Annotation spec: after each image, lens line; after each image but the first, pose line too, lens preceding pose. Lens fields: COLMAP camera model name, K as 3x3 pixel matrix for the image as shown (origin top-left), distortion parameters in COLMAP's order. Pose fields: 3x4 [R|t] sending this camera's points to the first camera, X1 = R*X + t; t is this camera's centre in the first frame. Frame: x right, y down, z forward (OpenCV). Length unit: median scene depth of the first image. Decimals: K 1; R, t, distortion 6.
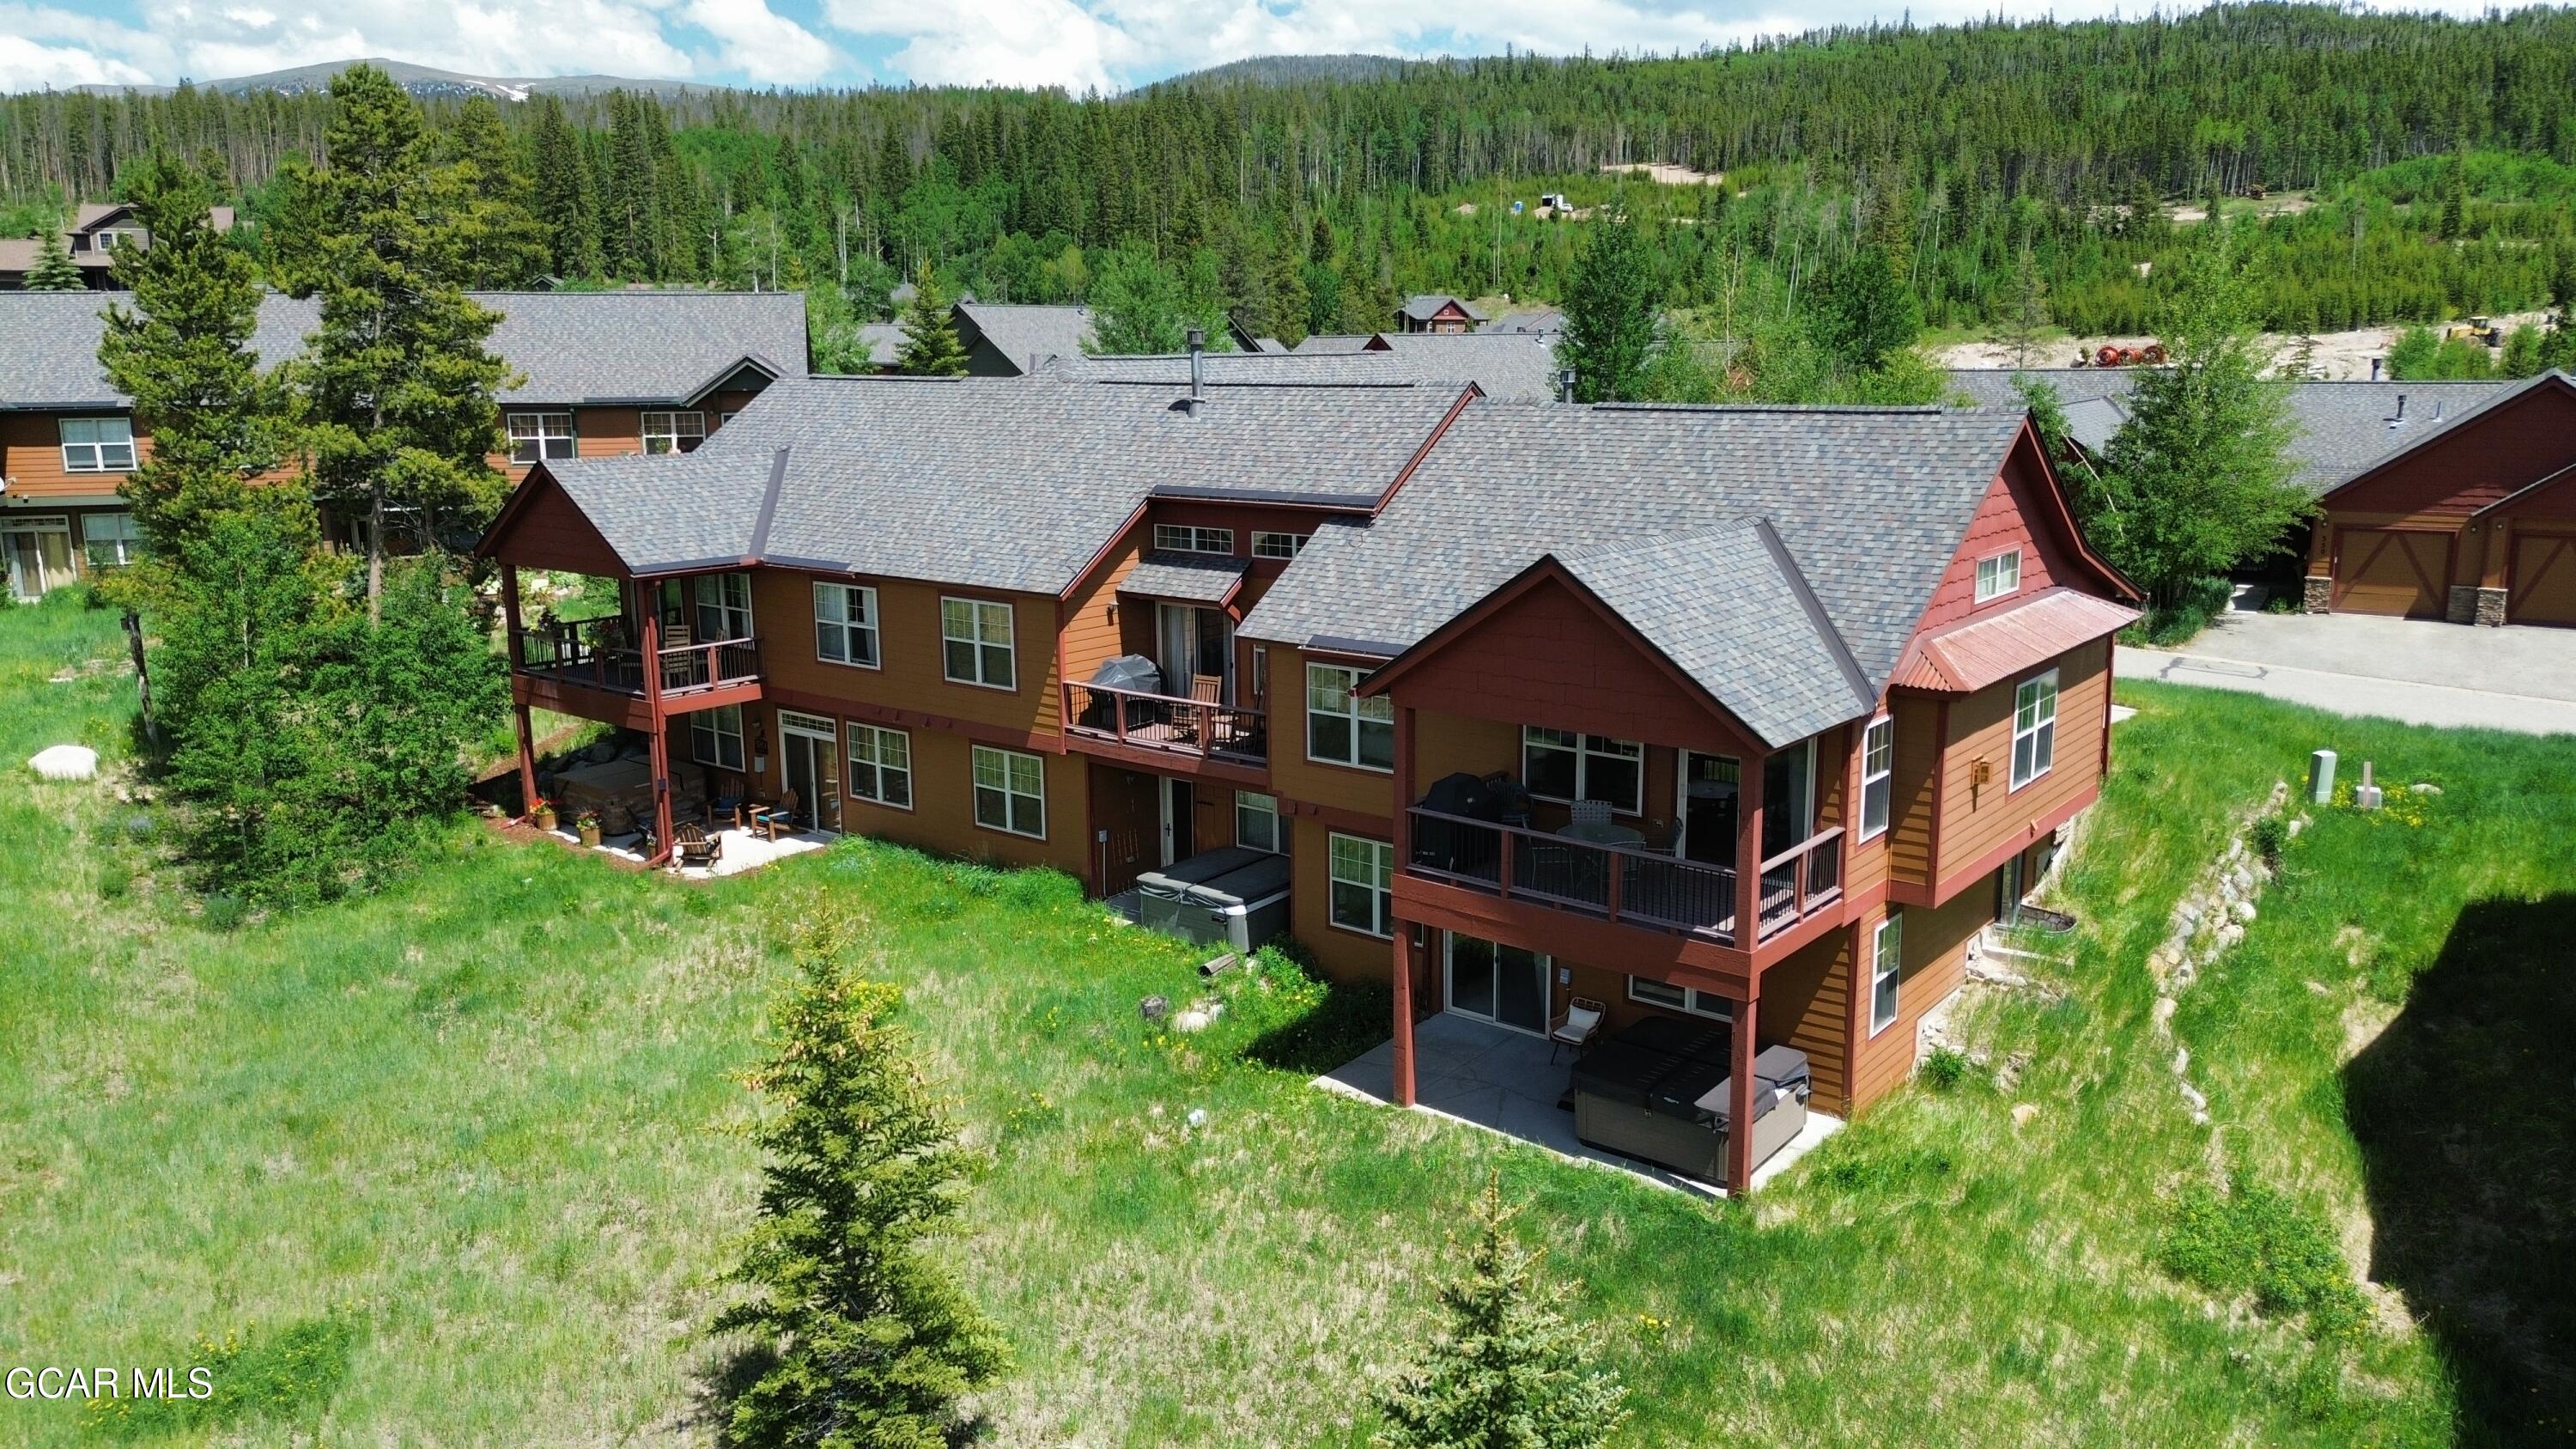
lens RADIAL K [[1820.2, 0, 1274.0], [0, 1820.2, 723.1], [0, 0, 1]] dist [0.063732, -0.041944]
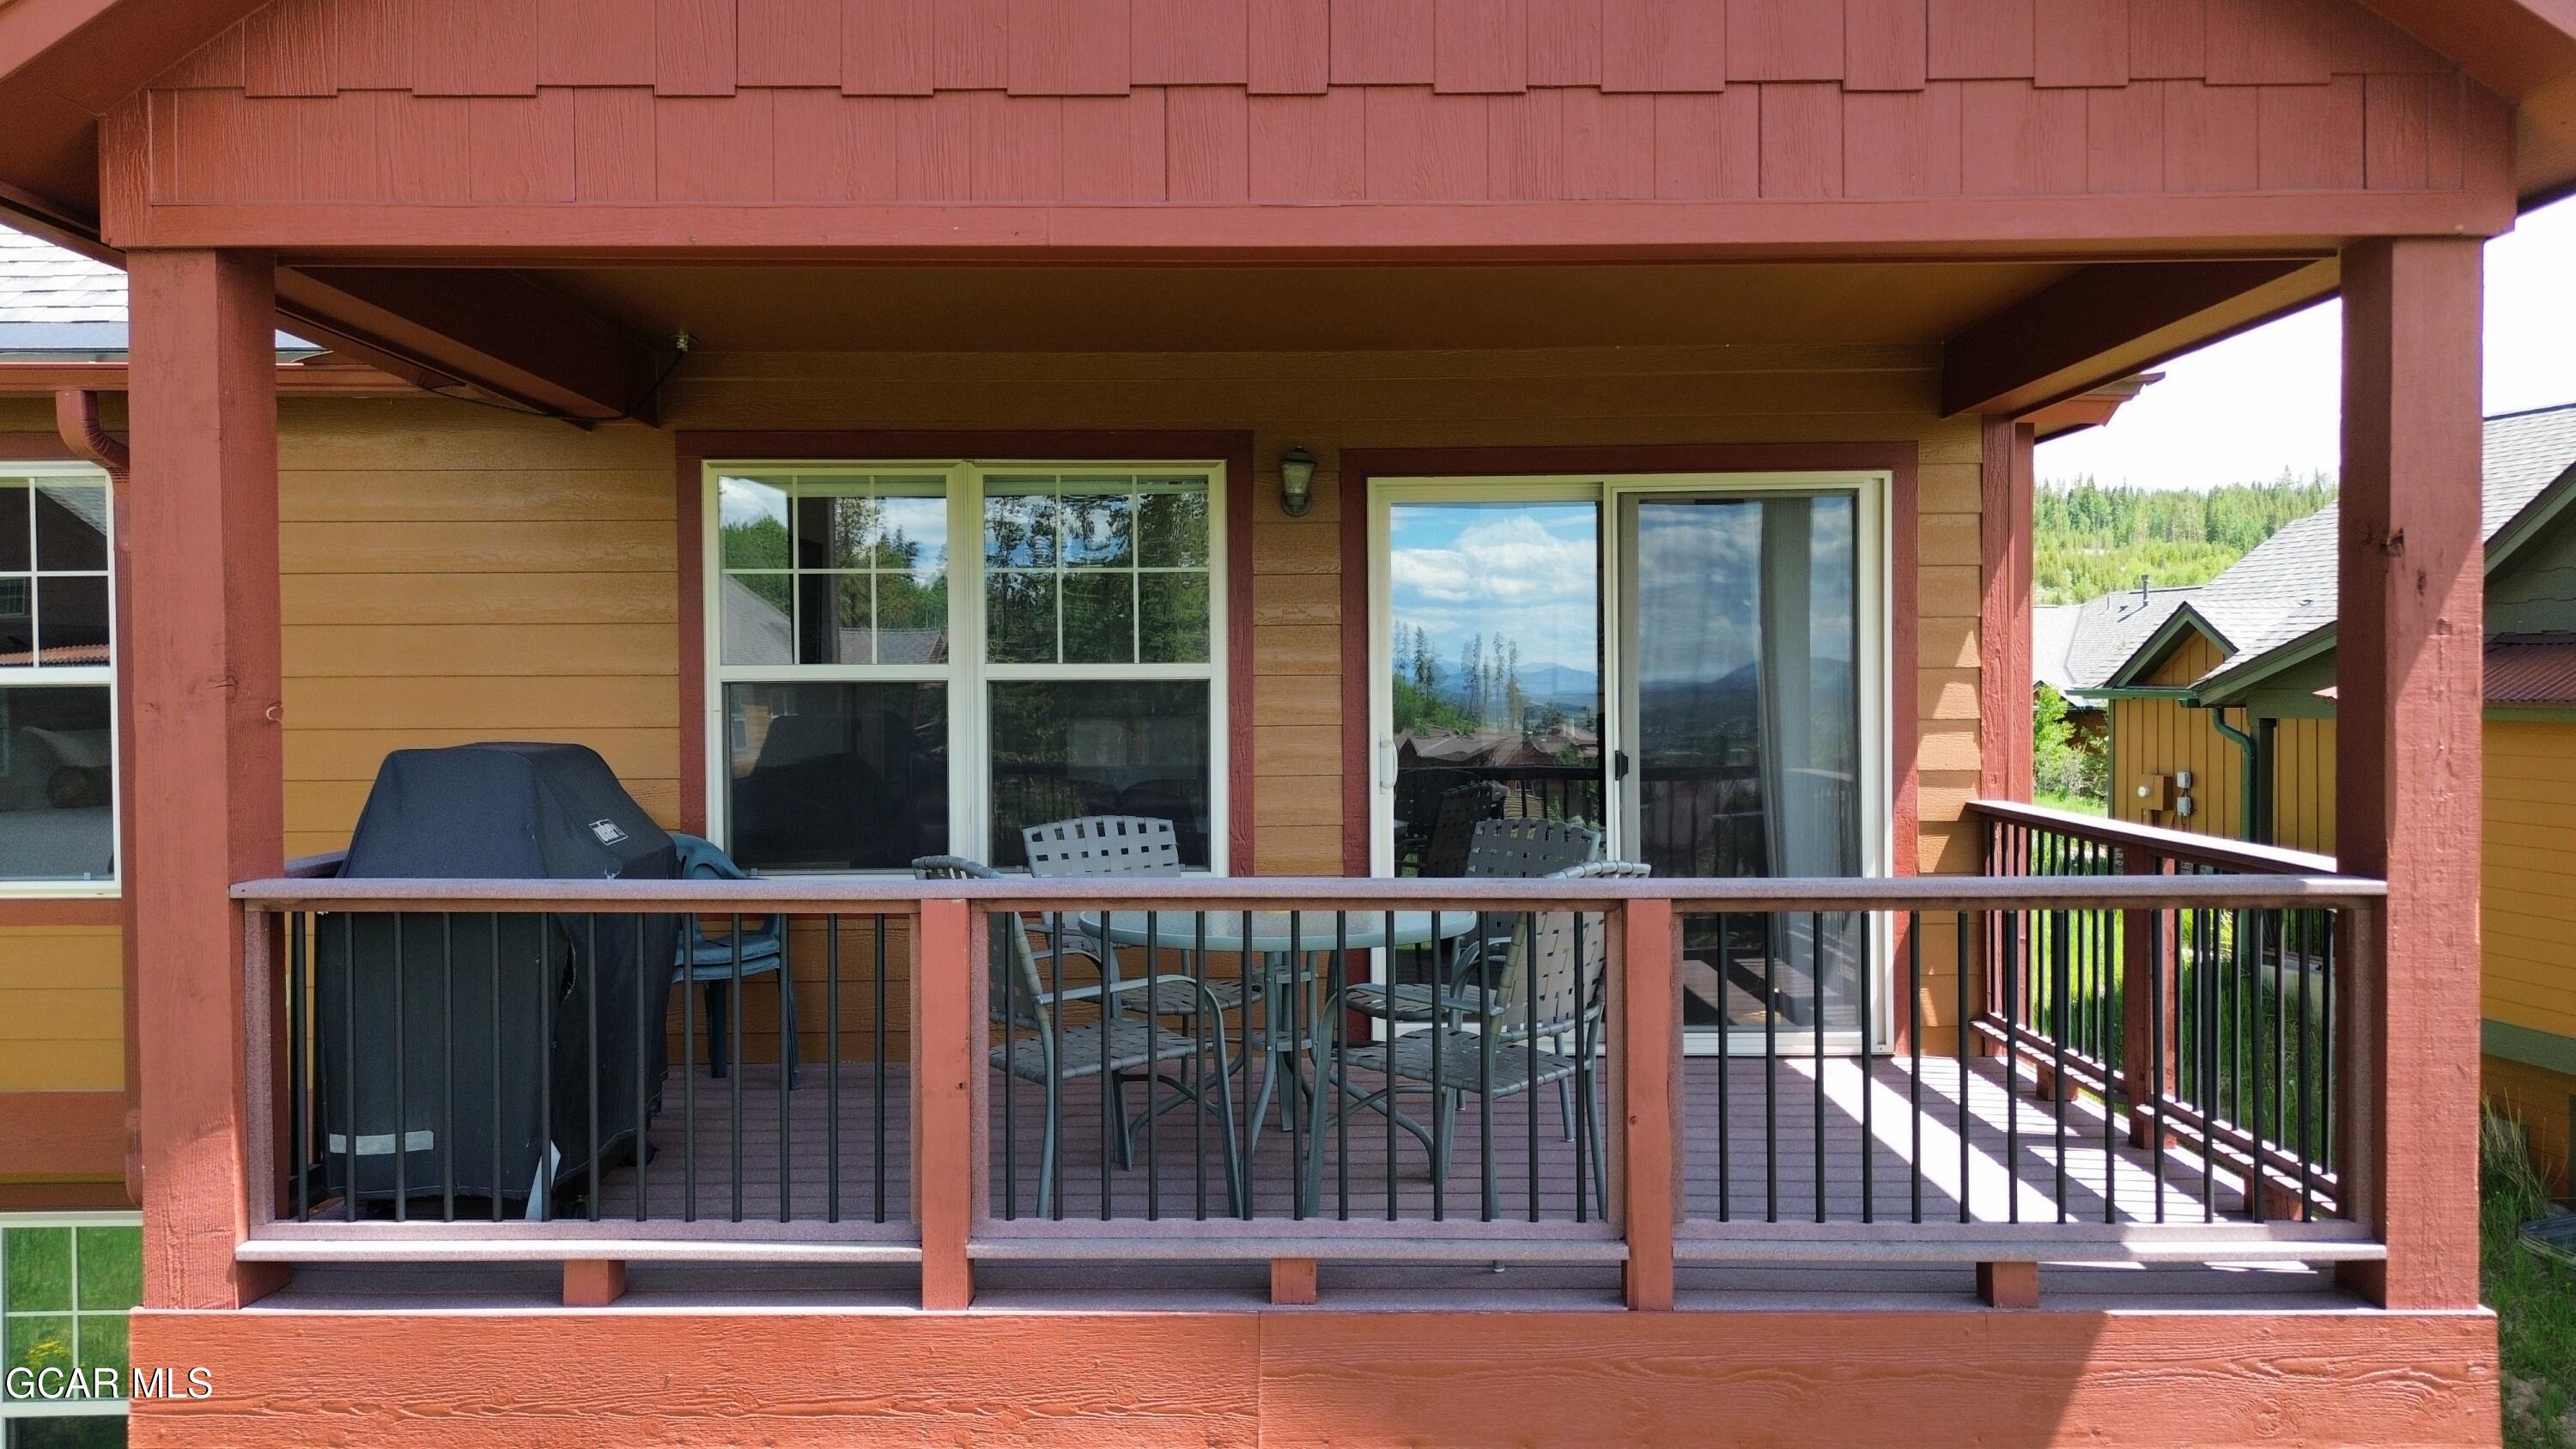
lens RADIAL K [[1820.2, 0, 1290.0], [0, 1820.2, 717.7], [0, 0, 1]] dist [0.063732, -0.041944]
pose [[0.779796, -0.012820, 0.625902, 0.037309], [0.129127, 0.981585, -0.140771, 0.061085], [-0.612571, 0.190594, 0.767092, 0.727035]]
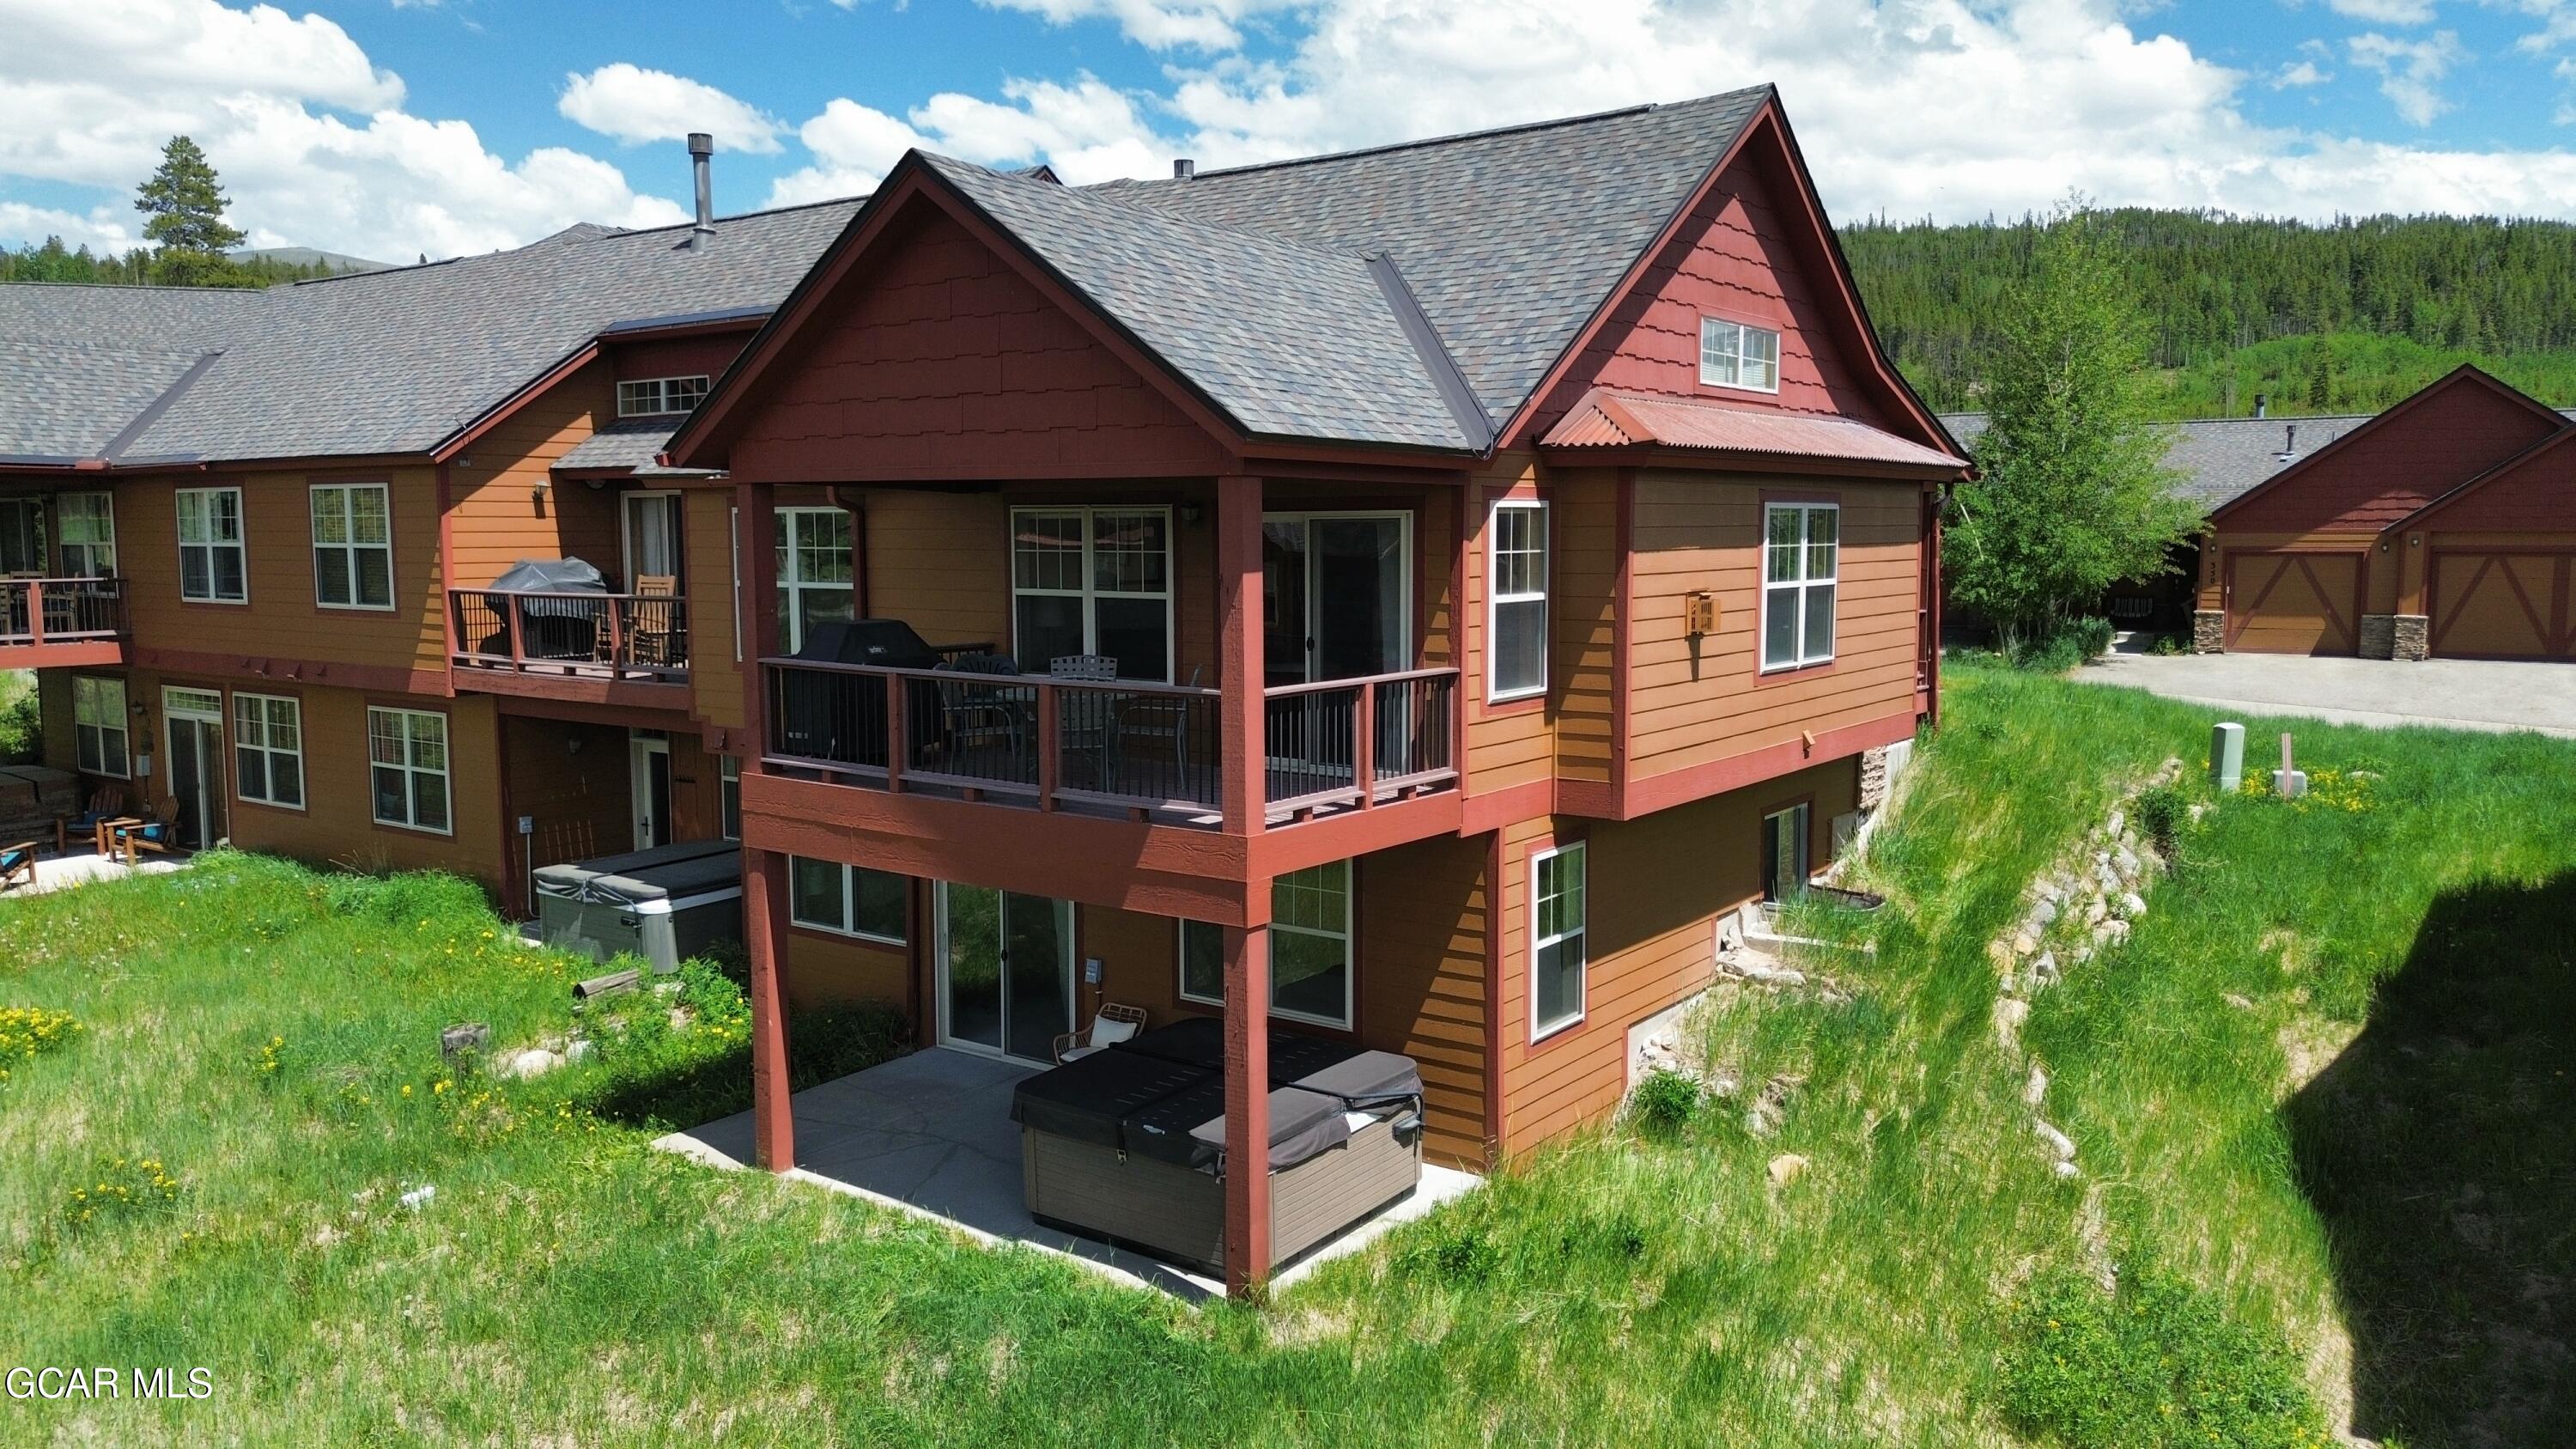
lens RADIAL K [[1820.2, 0, 1279.5], [0, 1820.2, 724.1], [0, 0, 1]] dist [0.063732, -0.041944]
pose [[0.998992, 0.002489, 0.044810, 0.194634], [0.002096, 0.994784, -0.101980, 0.117159], [-0.044830, 0.101971, 0.993777, 0.355474]]
